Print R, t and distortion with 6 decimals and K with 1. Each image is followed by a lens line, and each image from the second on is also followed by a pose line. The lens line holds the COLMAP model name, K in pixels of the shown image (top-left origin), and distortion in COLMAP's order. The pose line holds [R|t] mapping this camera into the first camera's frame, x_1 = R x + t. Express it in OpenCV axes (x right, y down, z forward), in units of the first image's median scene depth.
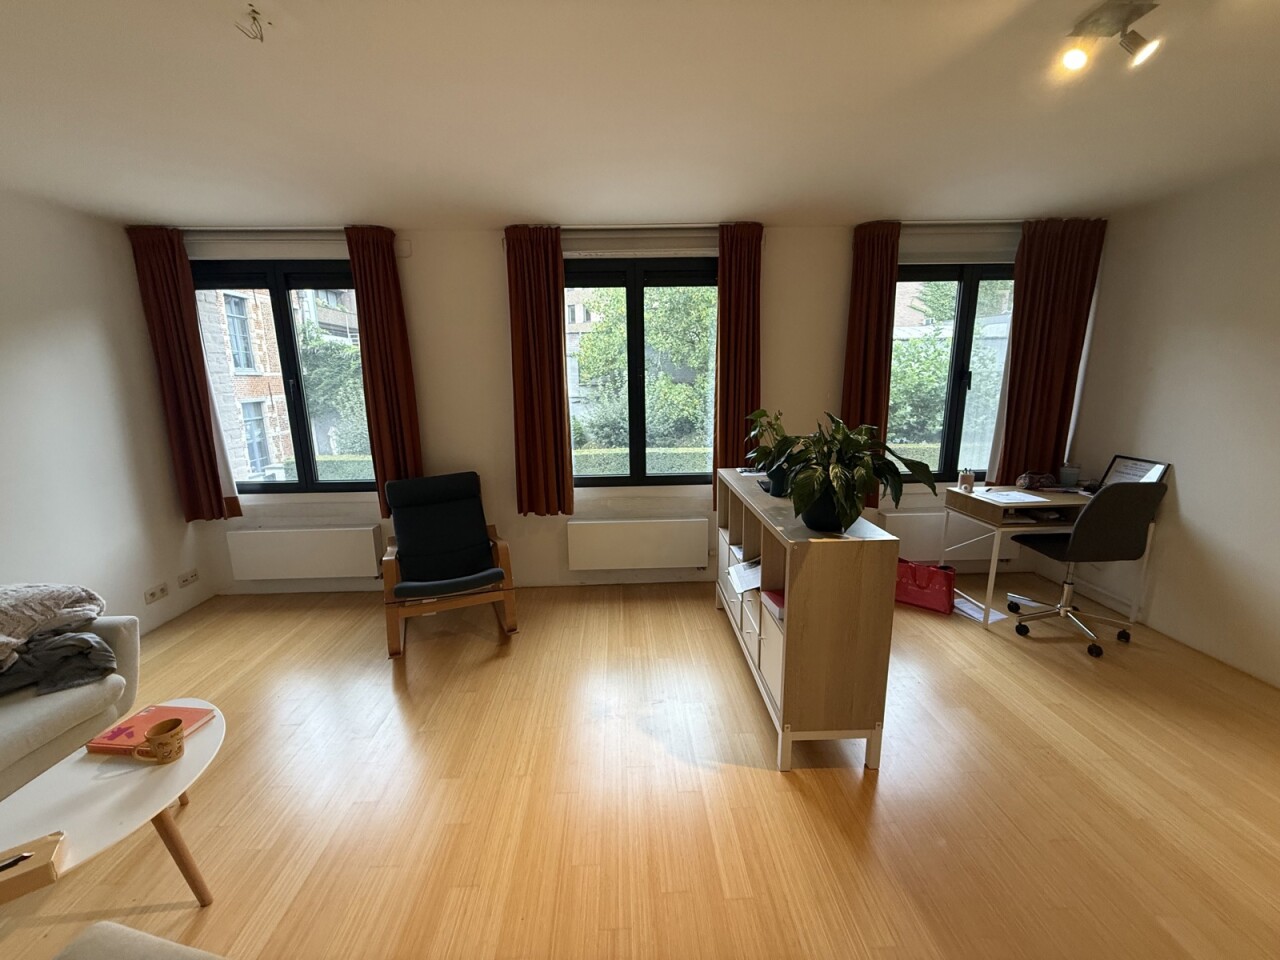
lens RADIAL K [[511.4, 0, 634.7], [0, 511.4, 481.4], [0, 0, 1]] dist [-0.000035, 0.000953]
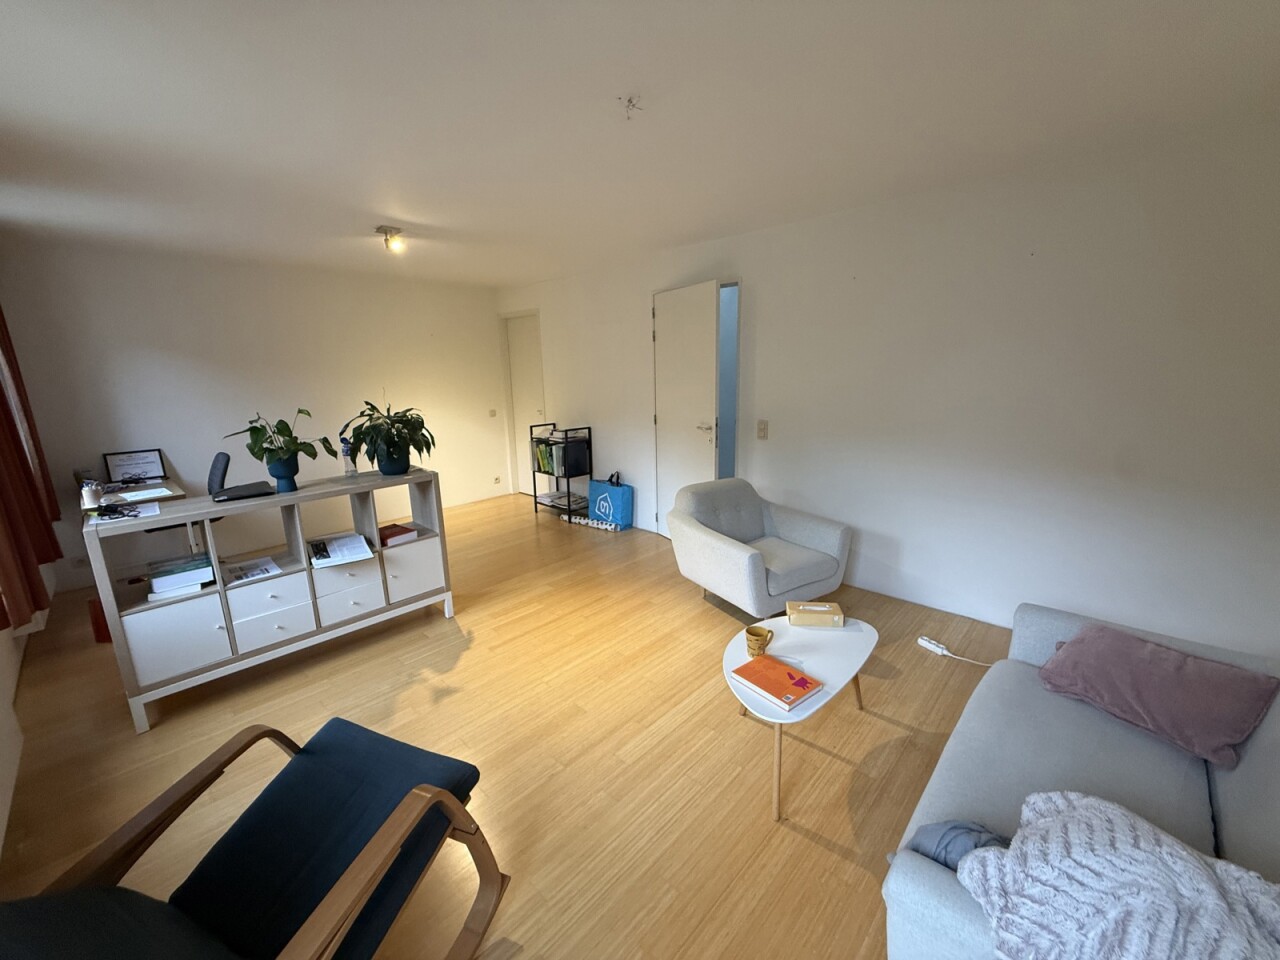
lens RADIAL K [[511.4, 0, 638.8], [0, 511.4, 484.3], [0, 0, 1]] dist [-0.000035, 0.000953]
pose [[-0.703936, -0.128417, 0.698558, -0.758388], [0.171857, 0.923500, 0.342948, -0.174505], [-0.689158, 0.361466, -0.628016, 0.913990]]
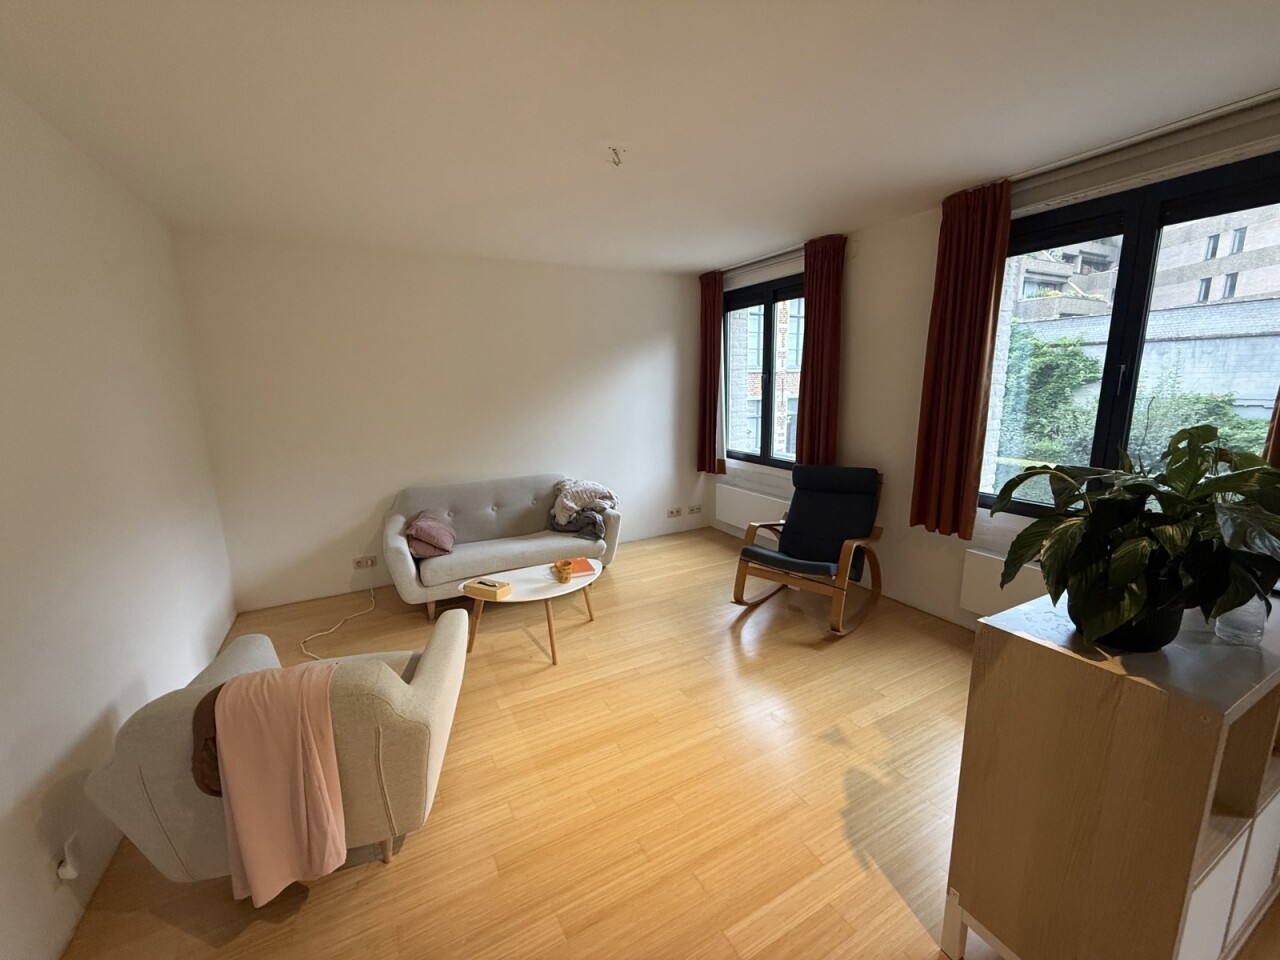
lens RADIAL K [[511.4, 0, 634.4], [0, 511.4, 481.6], [0, 0, 1]] dist [-0.000035, 0.000953]
pose [[0.441037, 0.179390, -0.879378, 0.370347], [-0.168148, 0.978986, 0.115378, -0.033375], [0.881597, 0.096980, 0.461933, 0.164217]]
